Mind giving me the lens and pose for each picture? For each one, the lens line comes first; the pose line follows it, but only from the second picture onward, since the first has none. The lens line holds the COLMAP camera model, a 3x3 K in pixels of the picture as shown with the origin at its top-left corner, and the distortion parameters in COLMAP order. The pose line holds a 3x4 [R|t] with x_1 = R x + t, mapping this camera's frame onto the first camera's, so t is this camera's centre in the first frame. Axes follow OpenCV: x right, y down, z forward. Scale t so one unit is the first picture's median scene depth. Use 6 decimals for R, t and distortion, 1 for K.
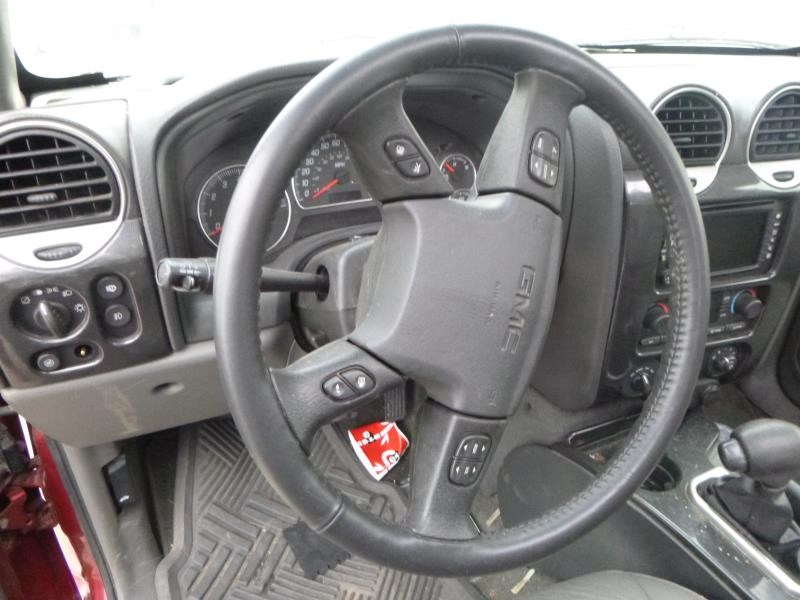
lens RADIAL K [[574.9, 0, 373.6], [0, 574.9, 299.4], [0, 0, 1]] dist [-0.050702, 0.003019]
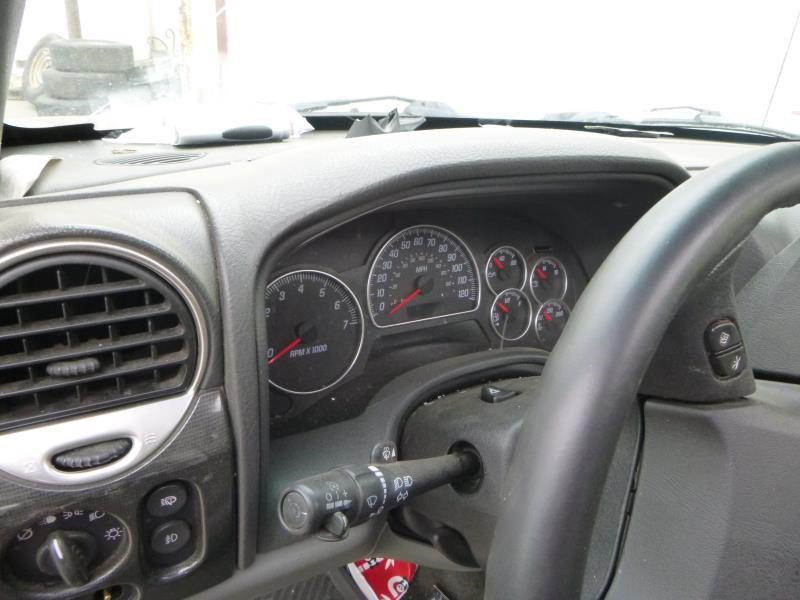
lens RADIAL K [[585.6, 0, 378.7], [0, 585.6, 298.0], [0, 0, 1]] dist [-0.045507, 0.000562]
pose [[0.989277, 0.034872, 0.141829, -0.336900], [-0.023882, 0.996631, -0.078465, -0.195717], [-0.144088, 0.074236, 0.986776, 0.337267]]
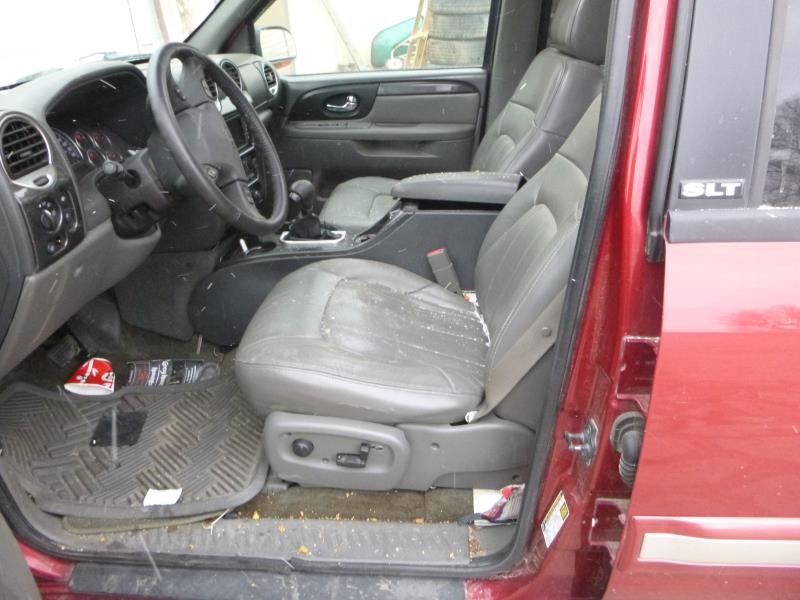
lens RADIAL K [[574.9, 0, 373.6], [0, 574.9, 299.4], [0, 0, 1]] dist [-0.050702, 0.003019]
pose [[0.469525, -0.432199, 0.769902, -1.578537], [0.474630, 0.858839, 0.192672, 0.398794], [-0.744495, 0.274955, 0.608381, -0.820877]]
